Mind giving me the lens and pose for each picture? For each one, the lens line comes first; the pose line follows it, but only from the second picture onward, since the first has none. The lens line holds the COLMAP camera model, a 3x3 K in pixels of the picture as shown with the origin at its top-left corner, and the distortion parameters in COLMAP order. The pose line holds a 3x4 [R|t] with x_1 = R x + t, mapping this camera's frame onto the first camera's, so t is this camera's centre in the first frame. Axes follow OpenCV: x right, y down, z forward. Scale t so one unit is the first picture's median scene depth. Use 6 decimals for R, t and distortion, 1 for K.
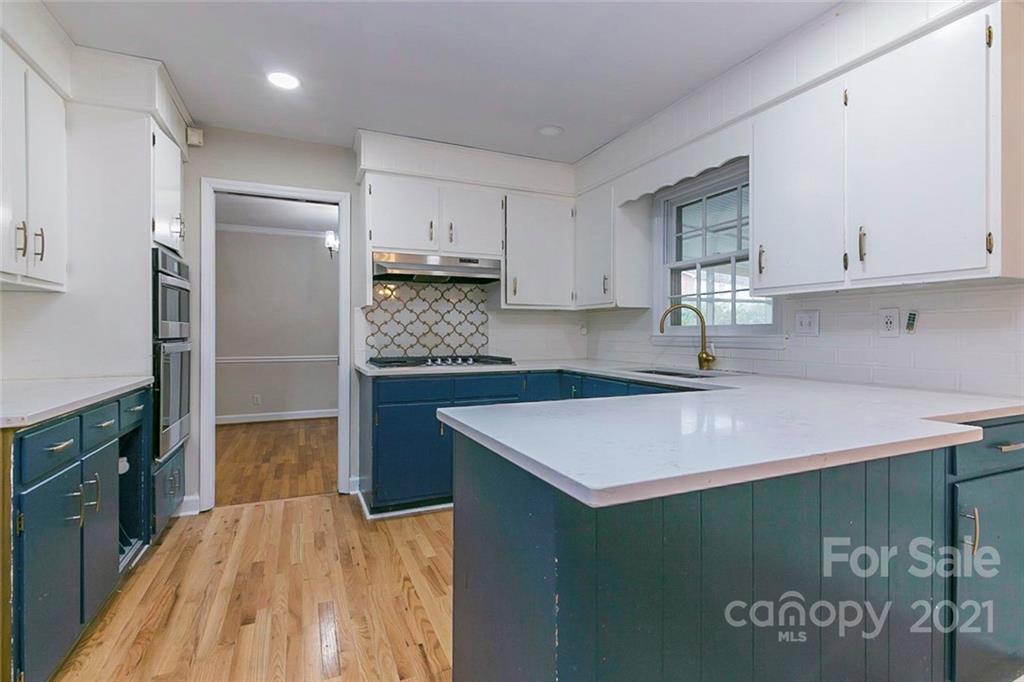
lens RADIAL K [[479.6, 0, 516.4], [0, 479.6, 335.7], [0, 0, 1]] dist [0.001630, -0.002128]
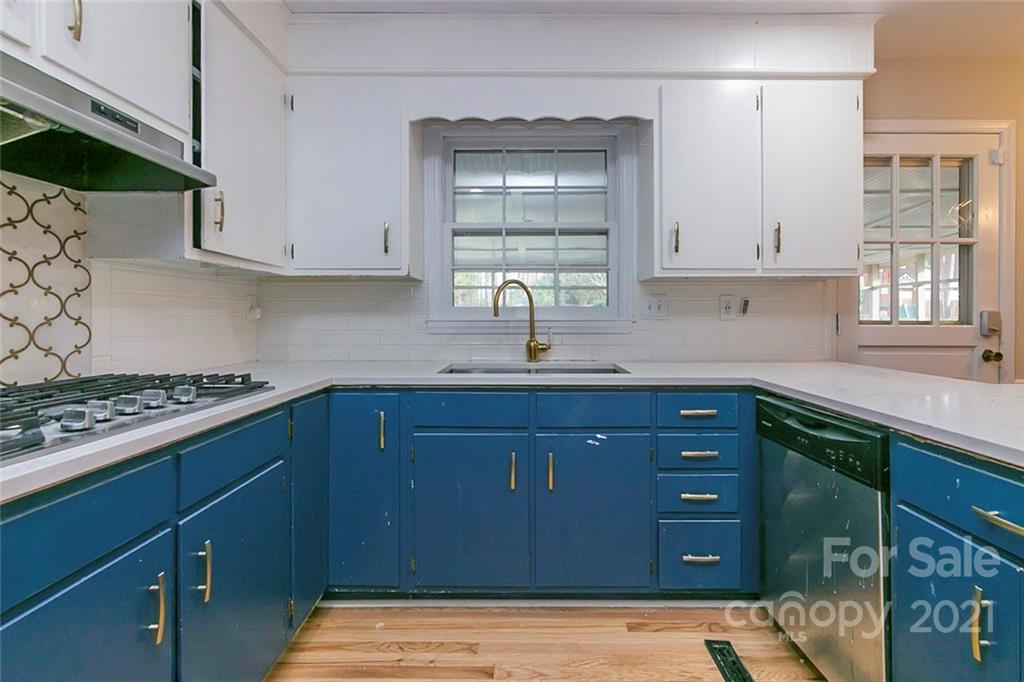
lens RADIAL K [[479.6, 0, 517.1], [0, 479.6, 319.4], [0, 0, 1]] dist [0.001630, -0.002128]
pose [[0.413916, -0.004411, 0.910304, -0.361964], [0.007695, 0.999969, 0.001346, -0.002195], [-0.910283, 0.006448, 0.413937, 0.688903]]
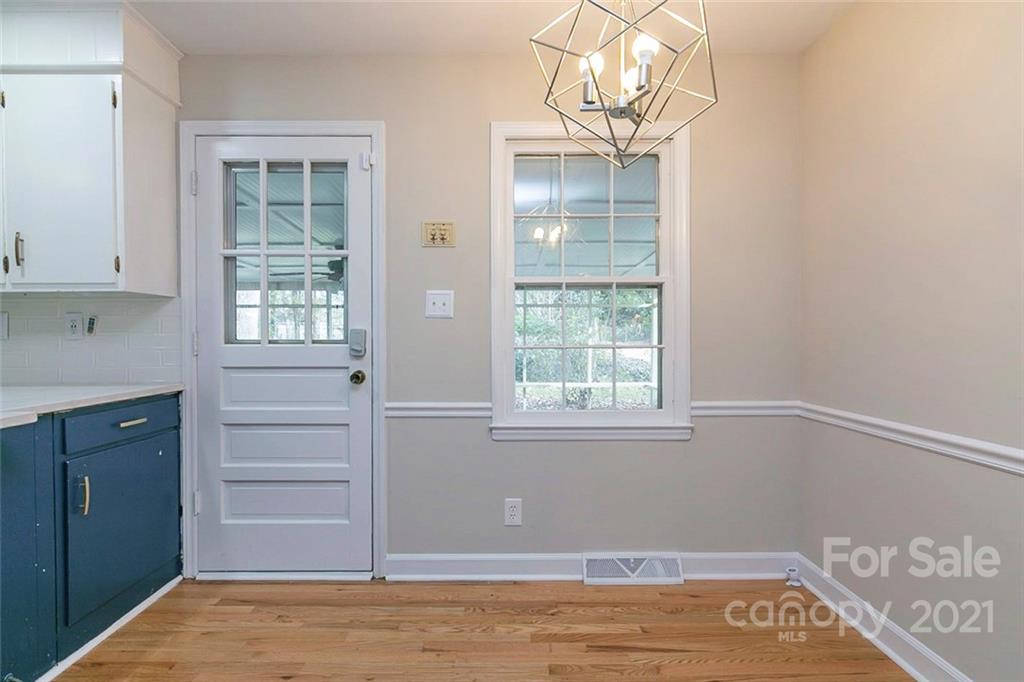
lens RADIAL K [[479.6, 0, 515.5], [0, 479.6, 341.7], [0, 0, 1]] dist [0.001630, -0.002128]
pose [[0.380118, -0.021184, 0.924695, 0.109620], [0.011588, 0.999768, 0.018141, -0.000183], [-0.924865, 0.003820, 0.380276, -0.231024]]
